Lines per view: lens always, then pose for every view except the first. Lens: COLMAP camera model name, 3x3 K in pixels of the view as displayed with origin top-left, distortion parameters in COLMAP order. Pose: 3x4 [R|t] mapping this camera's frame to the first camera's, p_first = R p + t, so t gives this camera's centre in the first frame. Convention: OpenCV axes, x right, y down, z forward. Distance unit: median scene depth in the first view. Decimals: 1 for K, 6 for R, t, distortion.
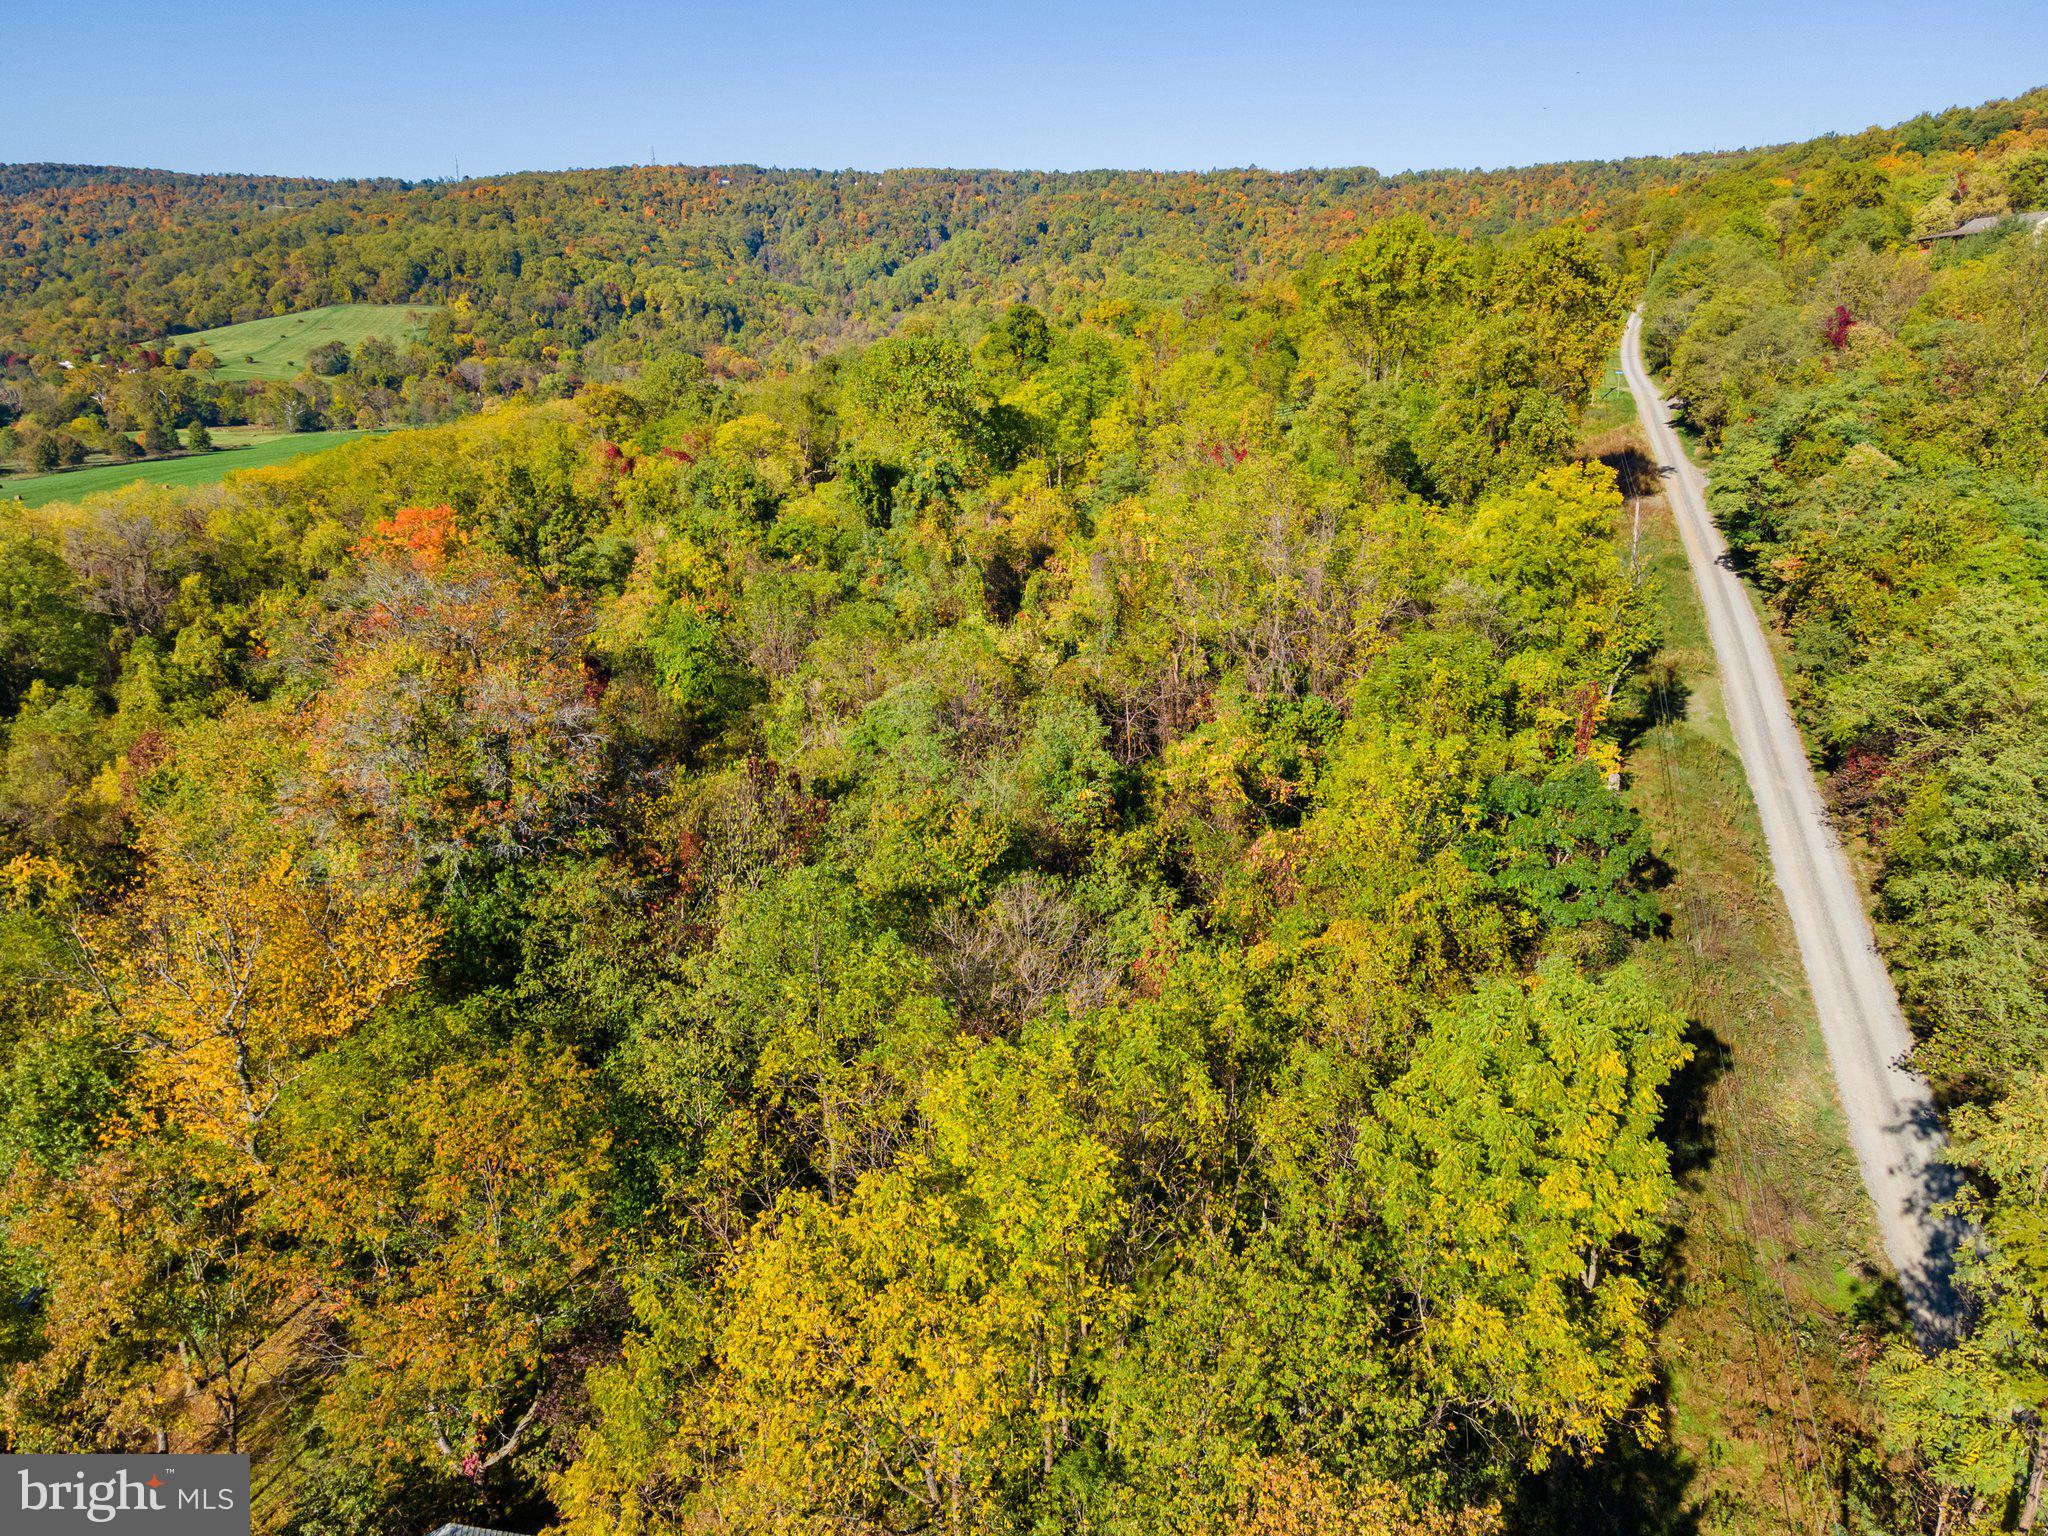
lens RADIAL K [[1497.9, 0, 1035.8], [0, 1497.9, 767.5], [0, 0, 1]] dist [0.006351, 0.002820]
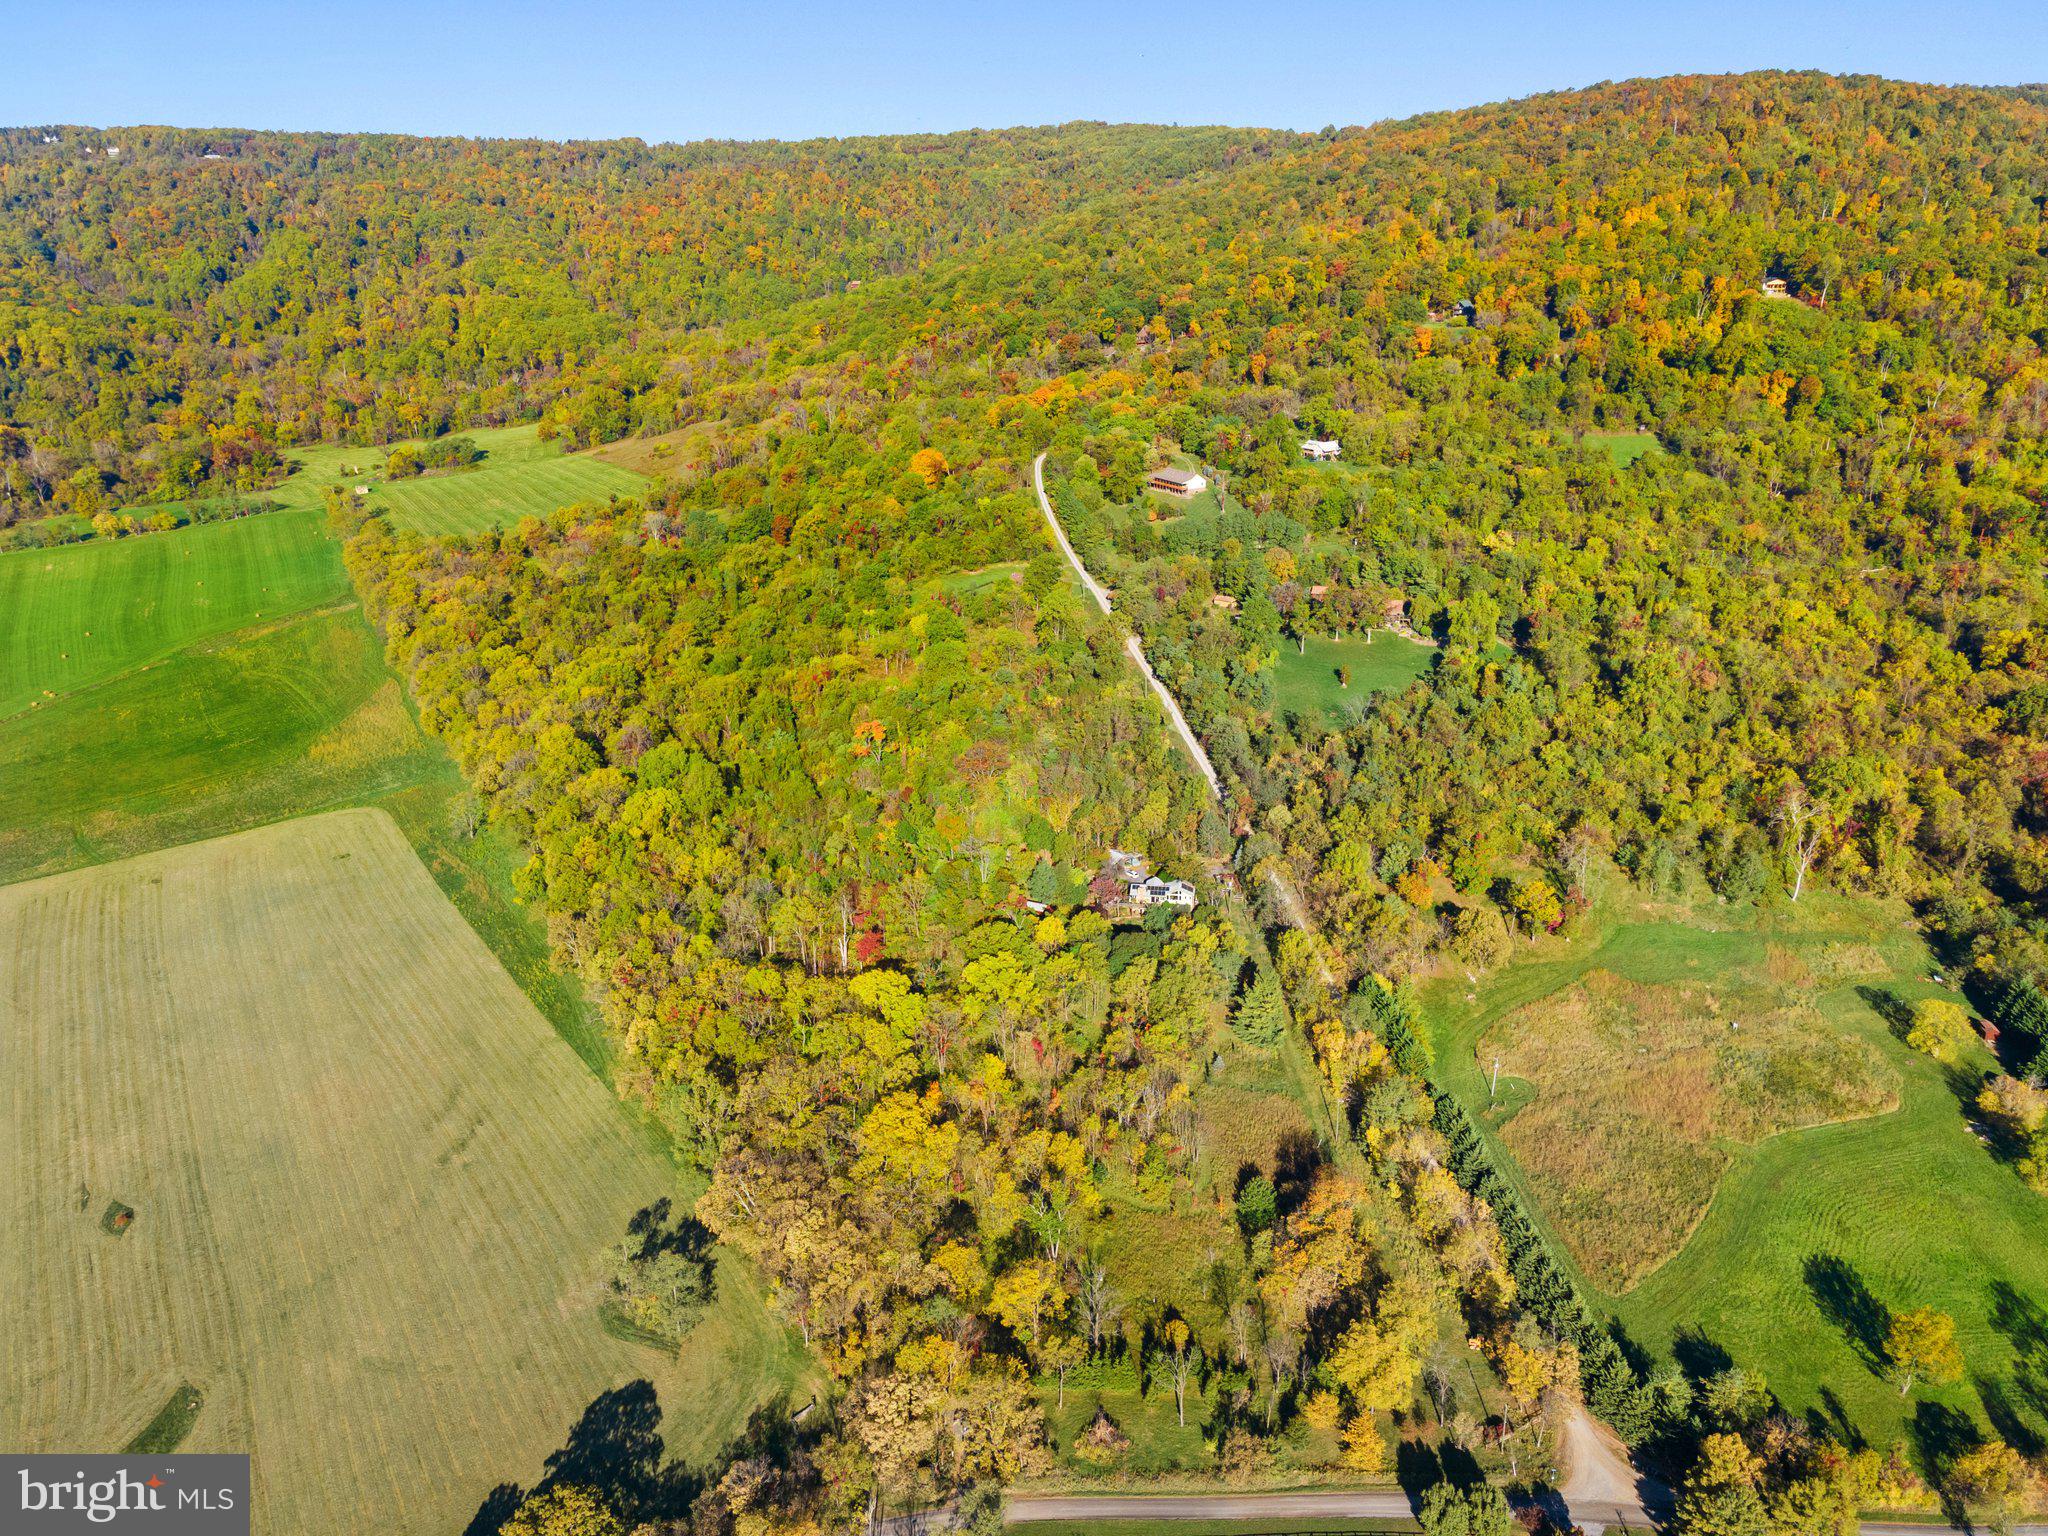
lens RADIAL K [[1472.1, 0, 1015.0], [0, 1472.1, 760.4], [0, 0, 1]] dist [0.006755, 0.058706]
pose [[0.889509, -0.181632, 0.419265, -0.139316], [0.154937, 0.983132, 0.097193, -0.031847], [-0.429846, -0.021494, 0.902646, -0.213501]]
